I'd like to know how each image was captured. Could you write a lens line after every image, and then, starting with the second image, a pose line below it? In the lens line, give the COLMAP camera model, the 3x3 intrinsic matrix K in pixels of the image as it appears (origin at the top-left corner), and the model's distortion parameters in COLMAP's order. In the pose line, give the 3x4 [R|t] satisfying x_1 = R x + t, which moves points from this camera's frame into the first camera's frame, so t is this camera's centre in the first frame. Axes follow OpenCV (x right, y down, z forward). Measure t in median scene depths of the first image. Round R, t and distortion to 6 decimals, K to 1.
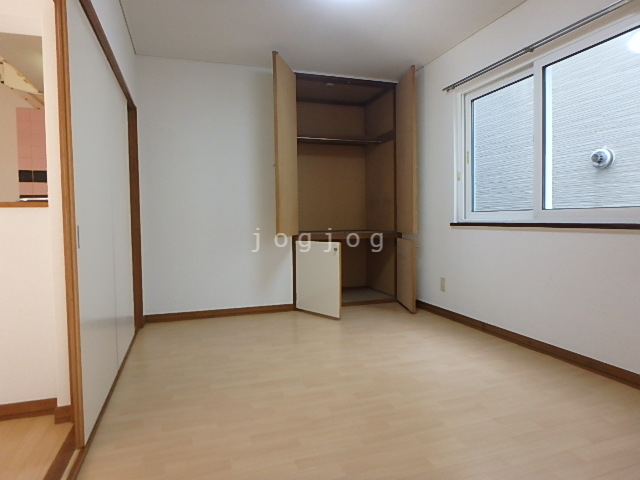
lens RADIAL K [[399.7, 0, 318.5], [0, 399.7, 239.1], [0, 0, 1]] dist [-0.020415, -0.001450]
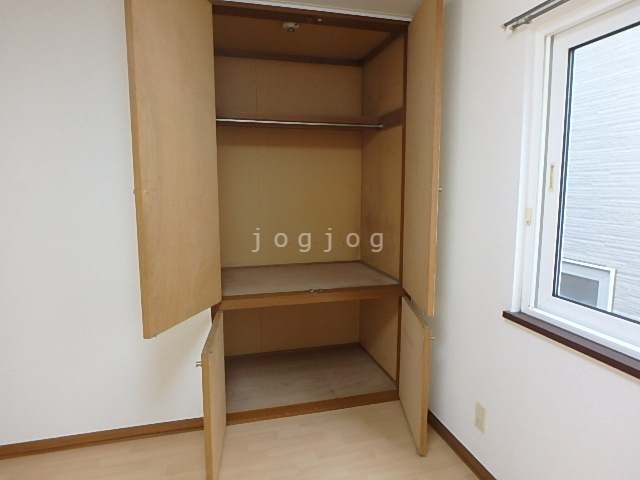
lens RADIAL K [[399.7, 0, 321.4], [0, 399.7, 238.9], [0, 0, 1]] dist [-0.020415, -0.001450]
pose [[0.998316, 0.019887, -0.054500, 0.120618], [-0.015338, 0.996461, 0.082651, -0.149011], [0.055951, -0.081676, 0.995087, 0.462732]]
